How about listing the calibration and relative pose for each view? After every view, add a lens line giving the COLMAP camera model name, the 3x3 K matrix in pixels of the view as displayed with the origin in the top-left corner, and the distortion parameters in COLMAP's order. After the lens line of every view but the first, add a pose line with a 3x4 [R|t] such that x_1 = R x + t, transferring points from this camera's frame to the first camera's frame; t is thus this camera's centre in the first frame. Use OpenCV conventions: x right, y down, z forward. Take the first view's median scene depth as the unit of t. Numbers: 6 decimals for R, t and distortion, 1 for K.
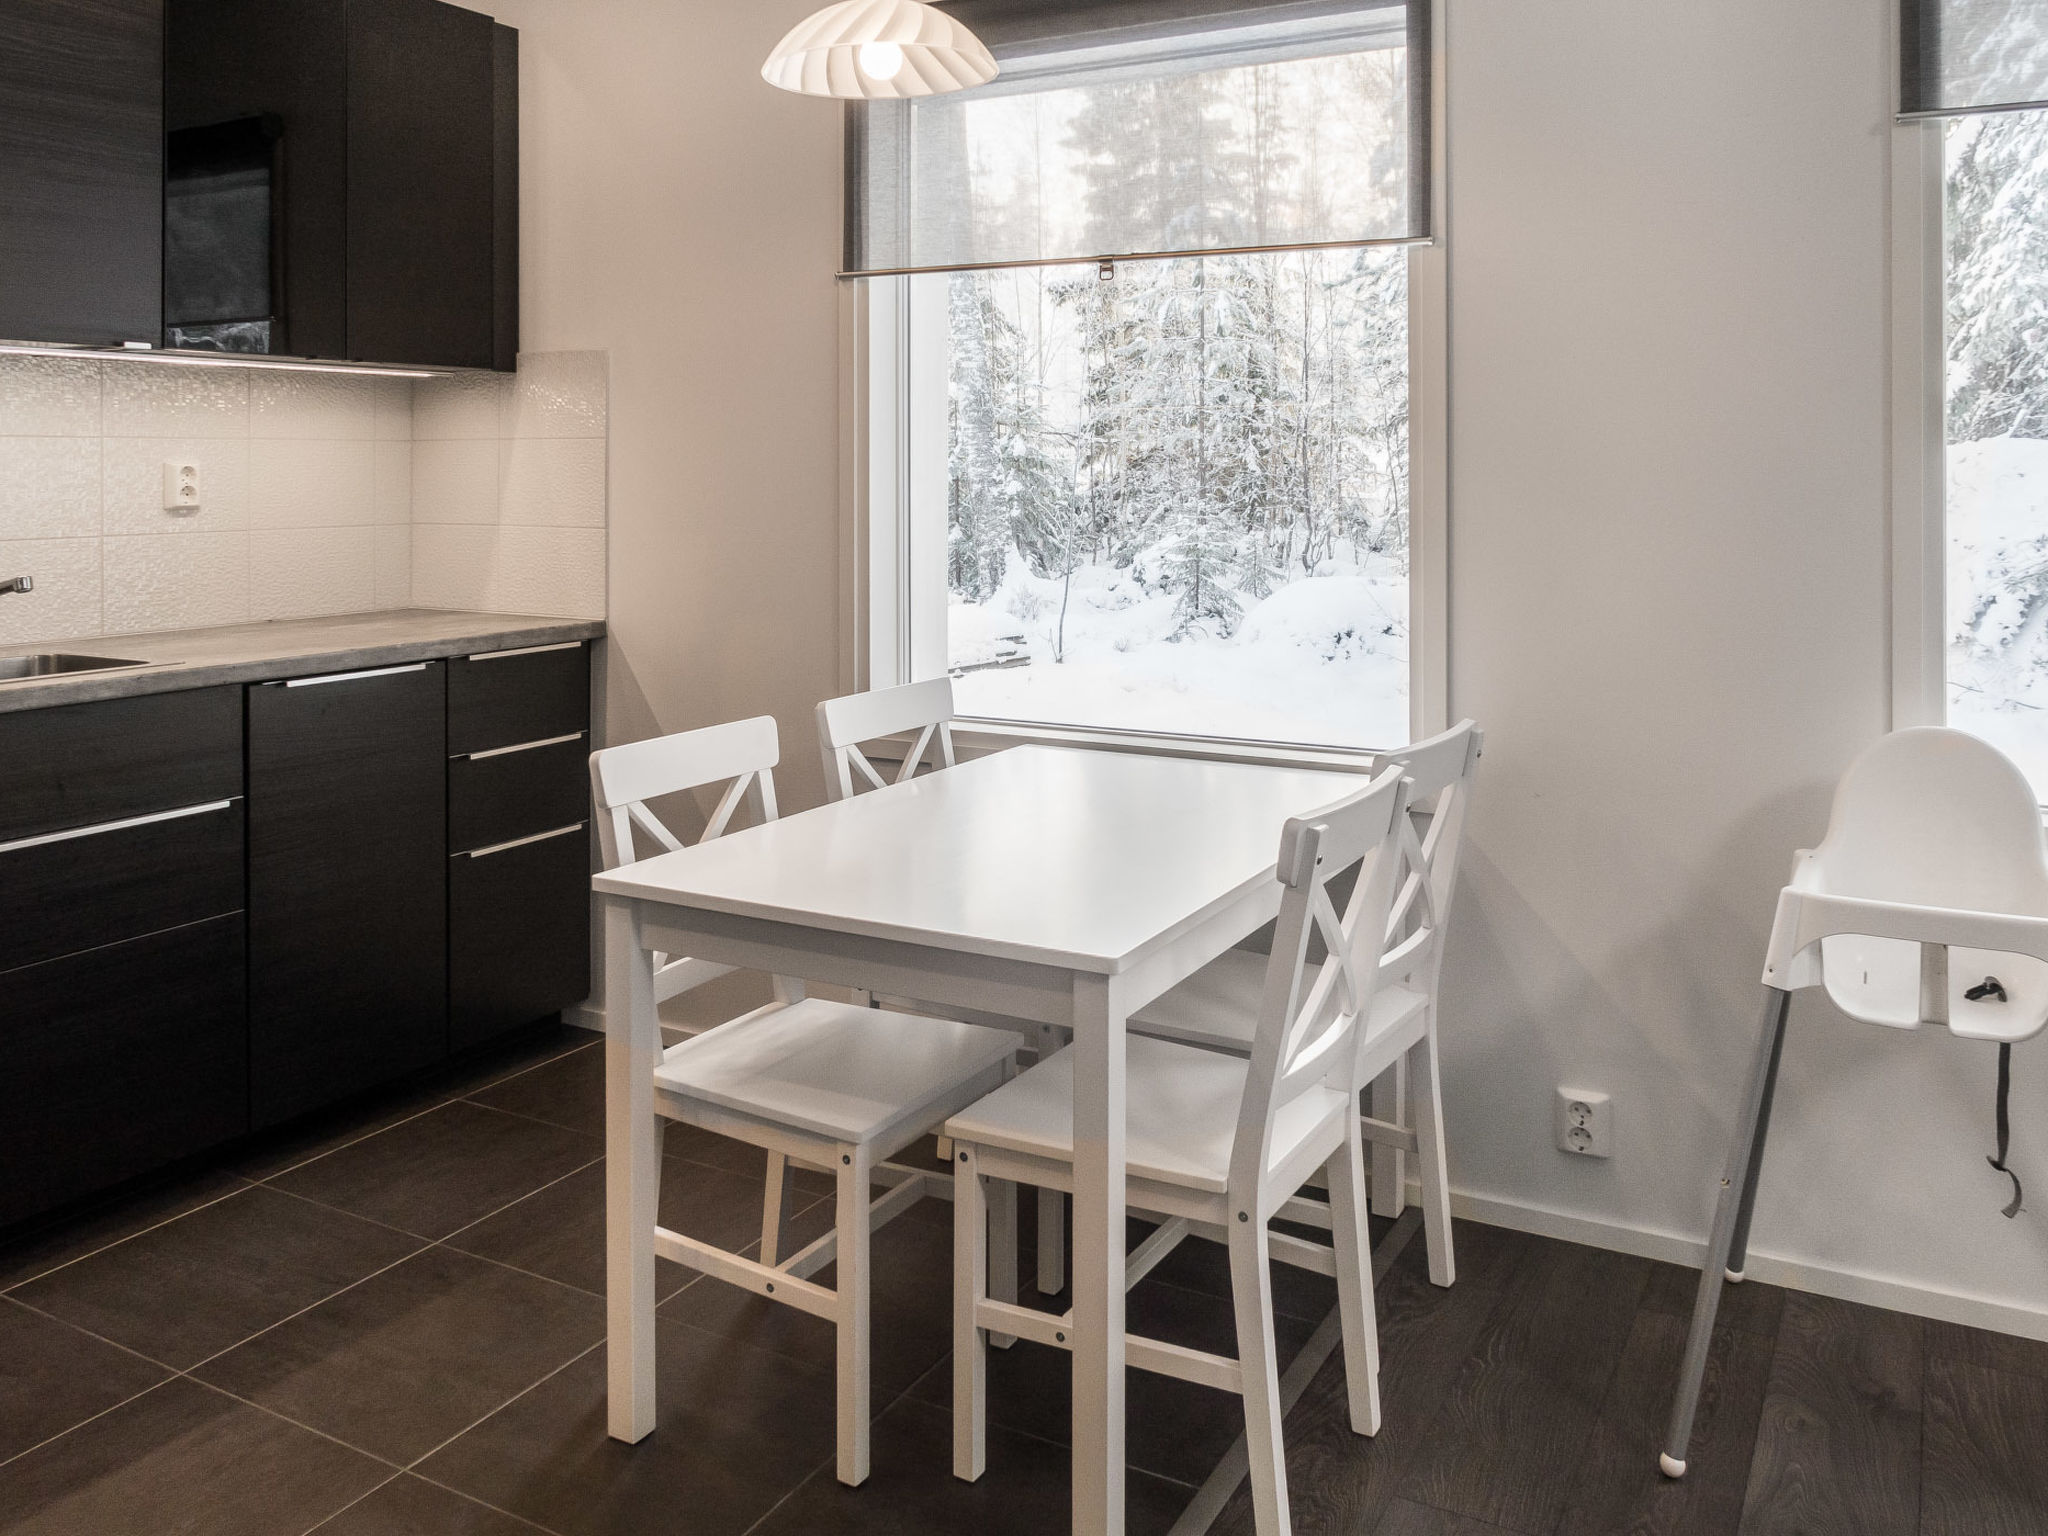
lens RADIAL K [[1668.0, 0, 1023.6], [0, 1668.0, 494.6], [0, 0, 1]] dist [-0.040399, 0.012504]
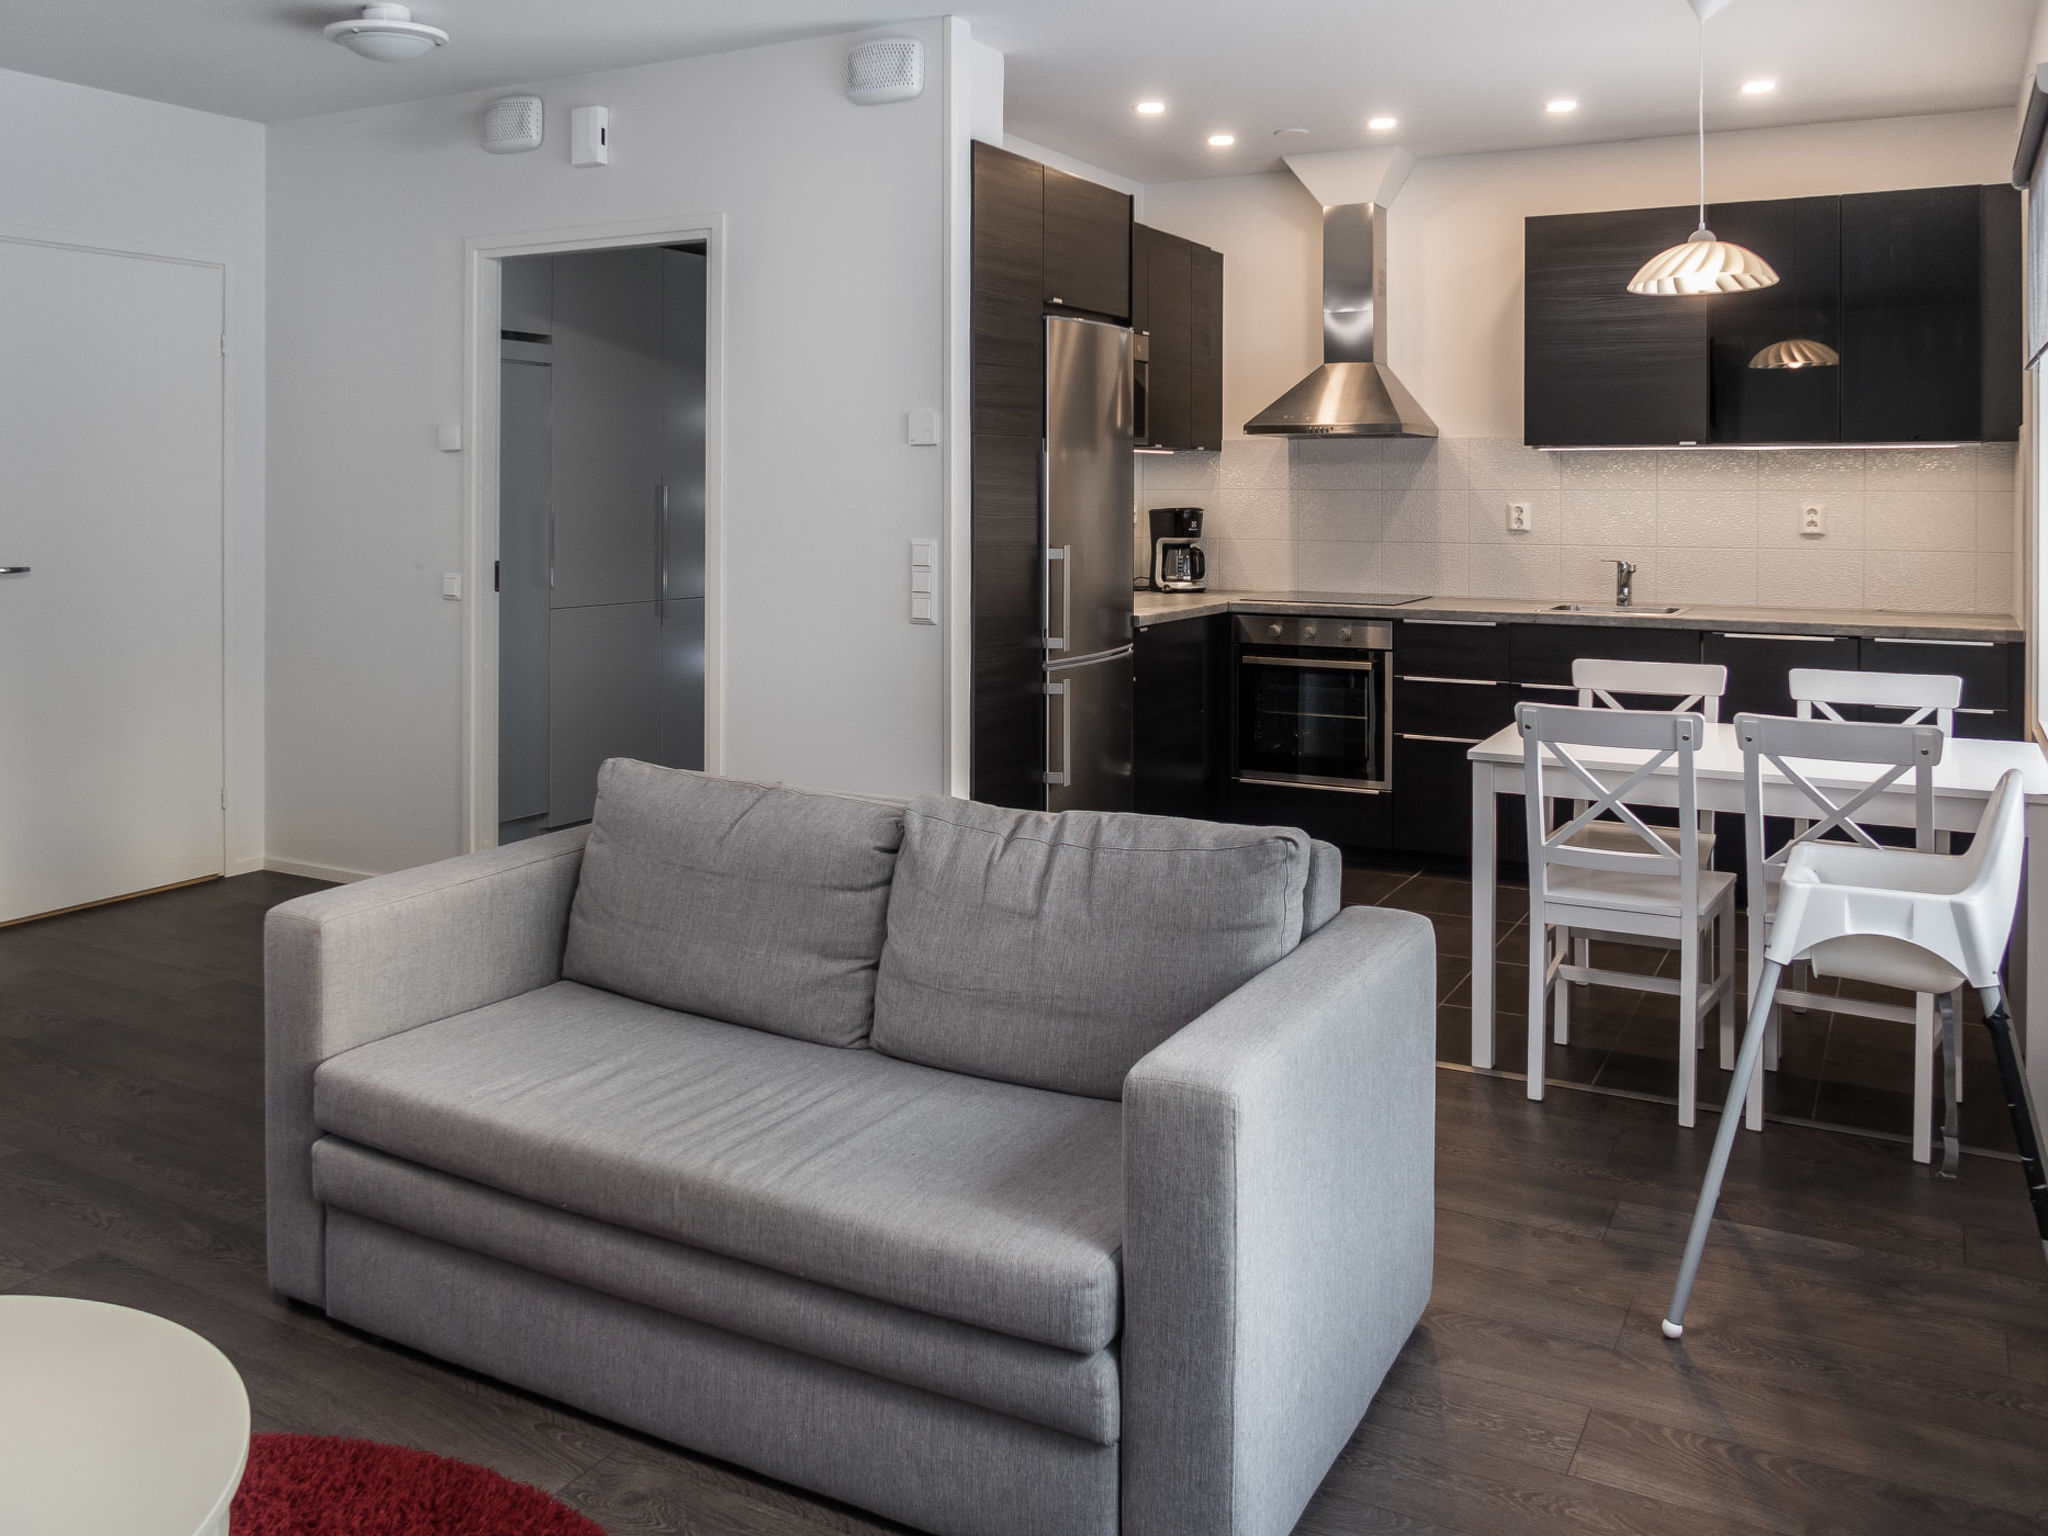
lens RADIAL K [[1668.0, 0, 1023.6], [0, 1668.0, 494.6], [0, 0, 1]] dist [-0.040399, 0.012504]
pose [[-0.000466, 0.006495, -0.999979, 1.241858], [-0.018082, 0.999815, 0.006503, -0.030138], [0.999836, 0.018085, -0.000349, 0.246749]]
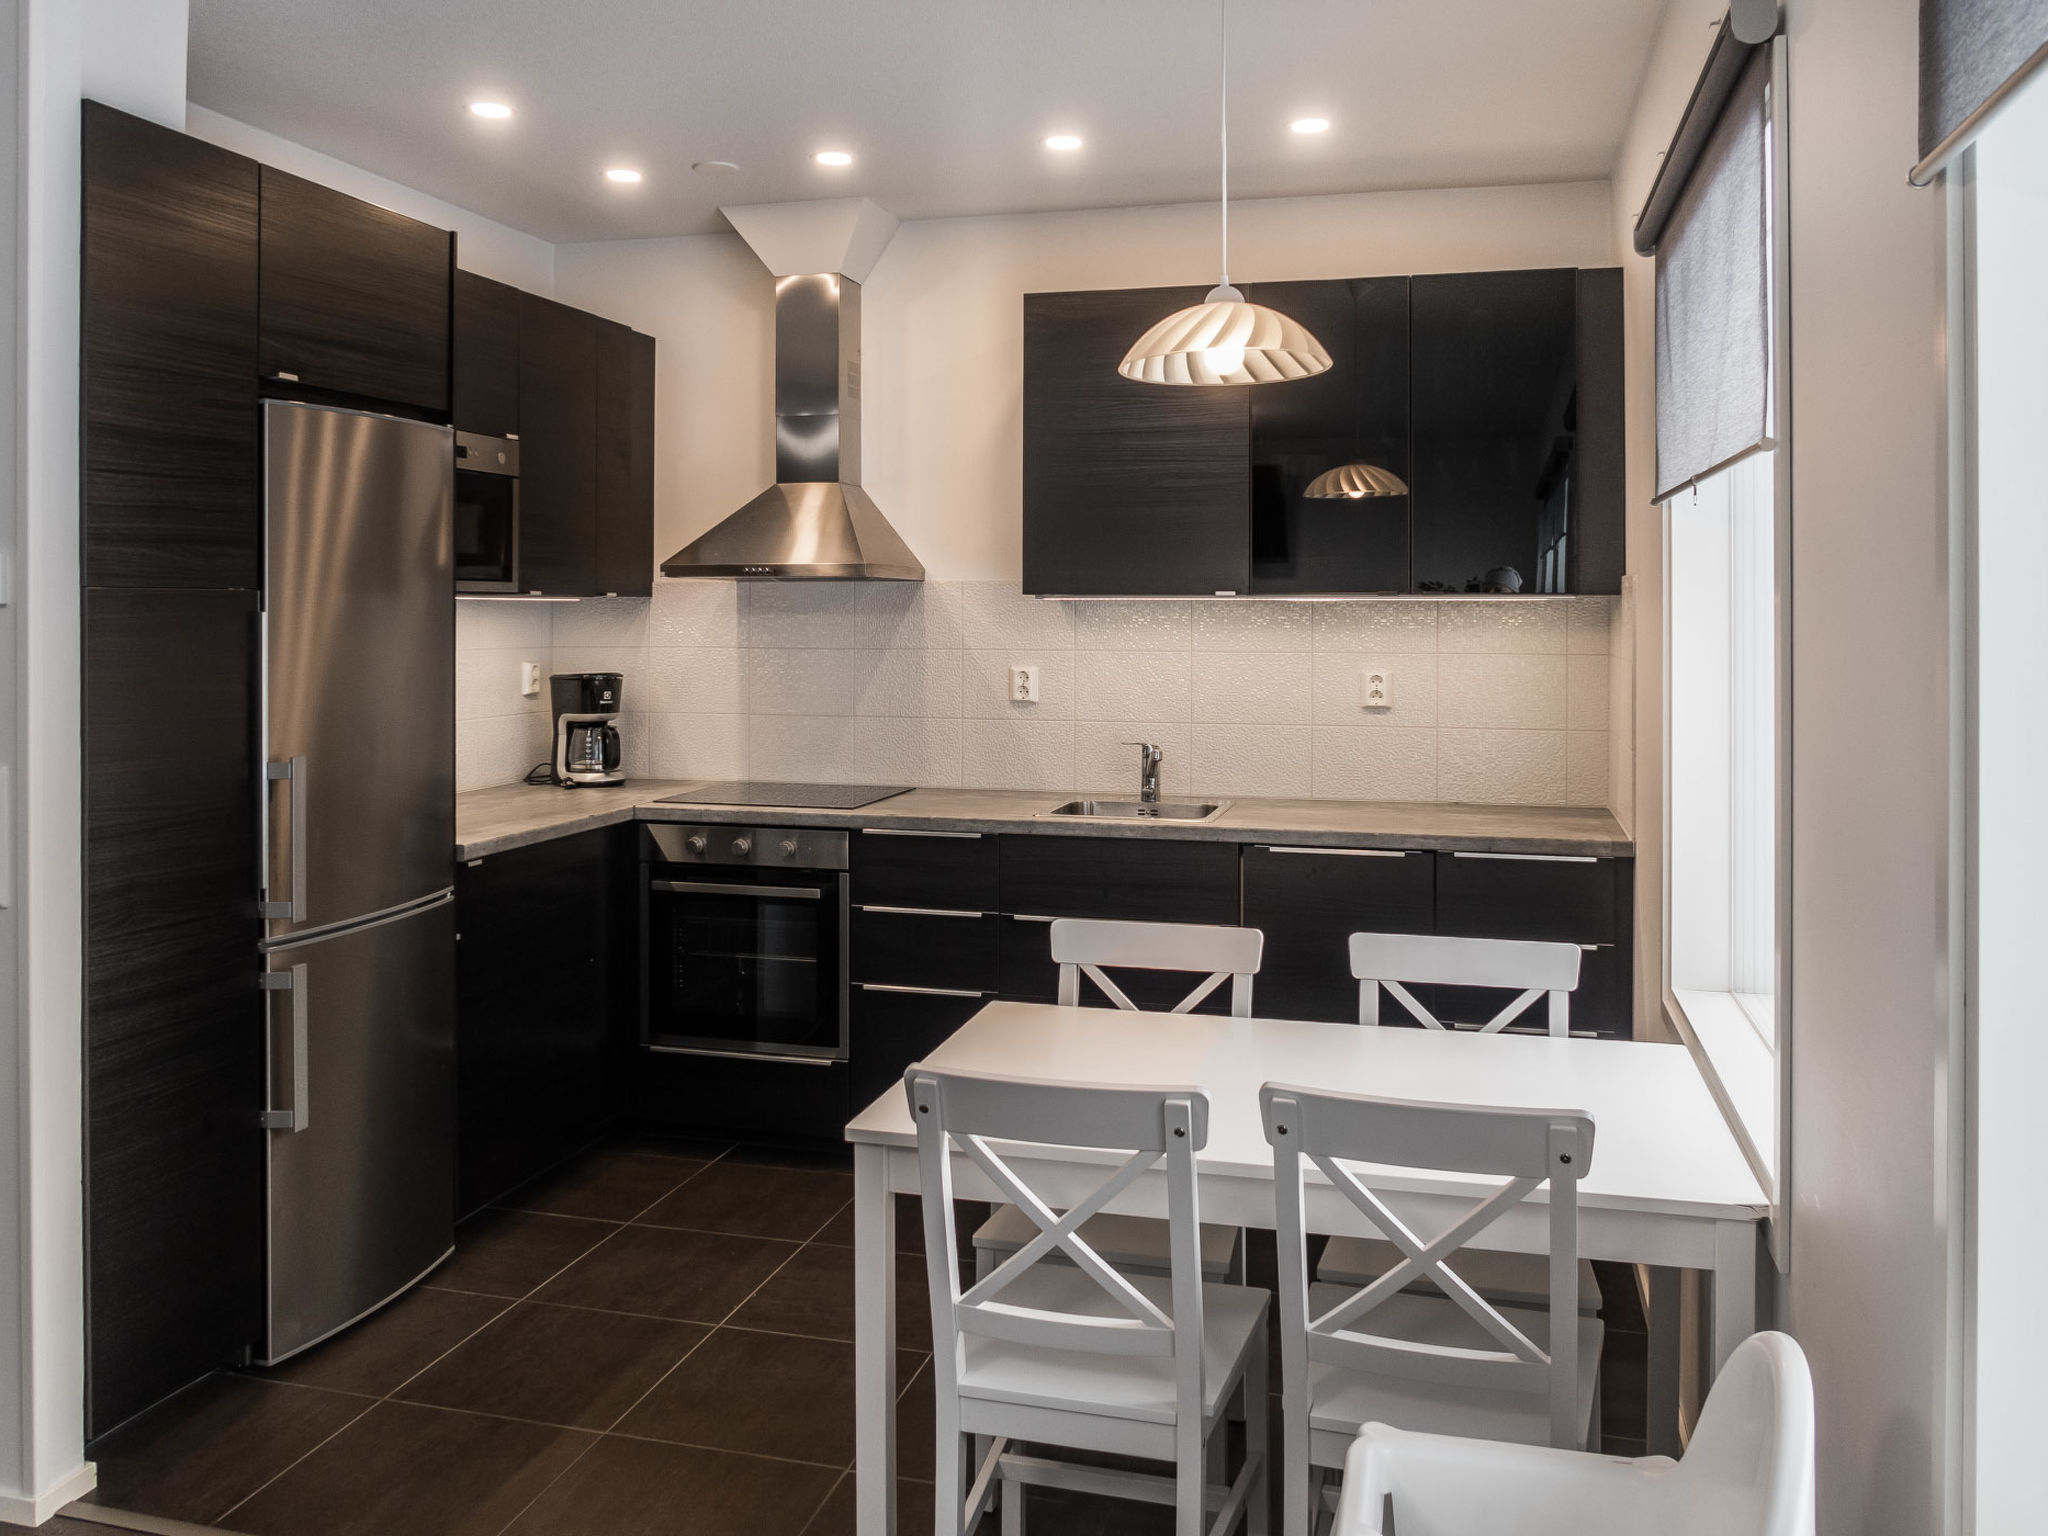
lens RADIAL K [[1640.3, 0, 1028.0], [0, 1640.3, 611.1], [0, 0, 1]] dist [-0.029440, 0.009299]
pose [[0.235514, 0.002625, -0.971867, 0.743196], [-0.017476, 0.999846, -0.001534, -0.066599], [0.971714, 0.017345, 0.235524, 0.478995]]
